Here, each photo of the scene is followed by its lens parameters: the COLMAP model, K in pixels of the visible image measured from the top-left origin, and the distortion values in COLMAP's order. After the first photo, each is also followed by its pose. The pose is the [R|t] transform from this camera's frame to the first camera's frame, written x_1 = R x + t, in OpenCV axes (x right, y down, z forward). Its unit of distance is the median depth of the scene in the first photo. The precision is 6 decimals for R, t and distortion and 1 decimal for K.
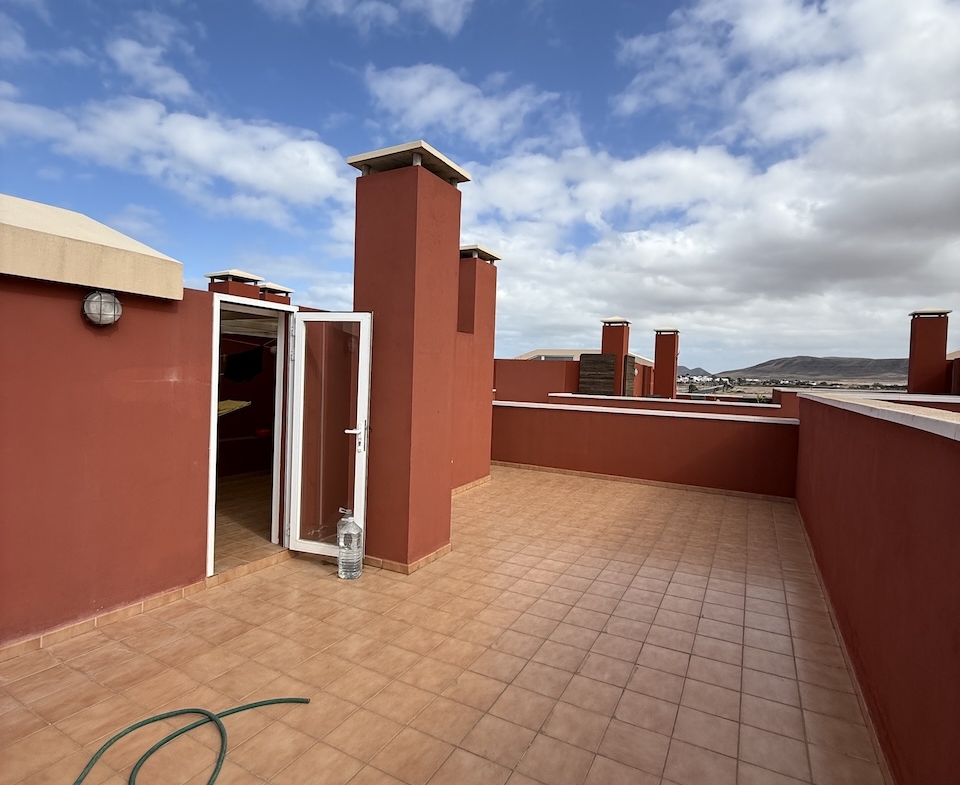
lens RADIAL K [[512.7, 0, 479.2], [0, 512.7, 388.4], [0, 0, 1]] dist [0.001725, -0.000946]
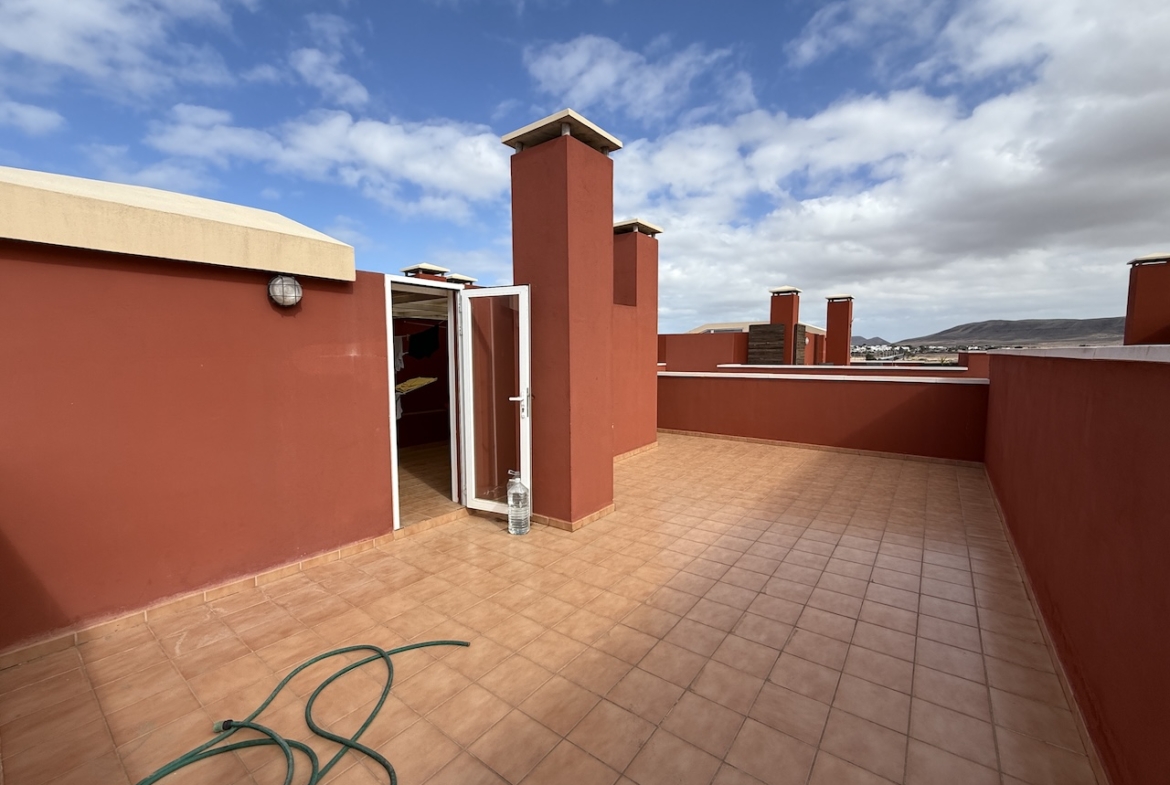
lens RADIAL K [[468.6, 0, 579.3], [0, 468.6, 392.8], [0, 0, 1]] dist [0.002570, -0.000157]
pose [[0.986606, -0.026433, -0.160966, 0.040576], [0.035255, 0.998014, 0.052203, 0.025409], [0.159267, -0.057178, 0.985578, 0.061892]]
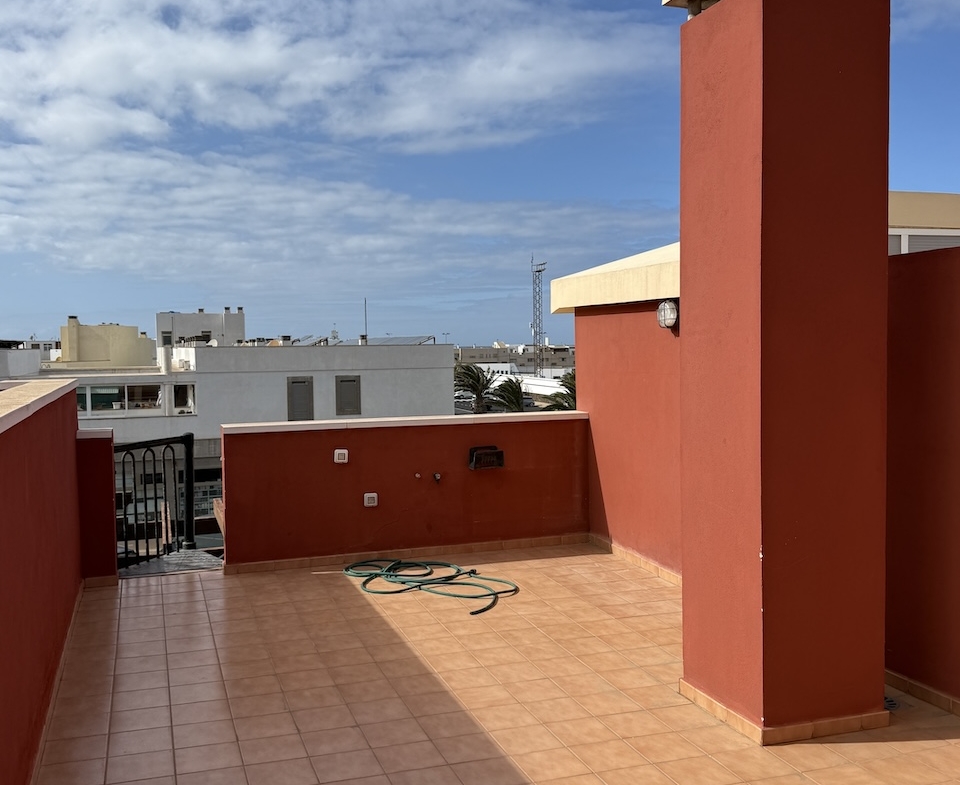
lens RADIAL K [[939.0, 0, 479.8], [0, 939.0, 396.1], [0, 0, 1]] dist [0.101705, 0.000000]
pose [[-0.675877, 0.018536, -0.736781, 0.883070], [-0.025182, 0.998519, 0.048221, -0.045649], [0.736584, 0.051145, -0.674409, 1.609322]]
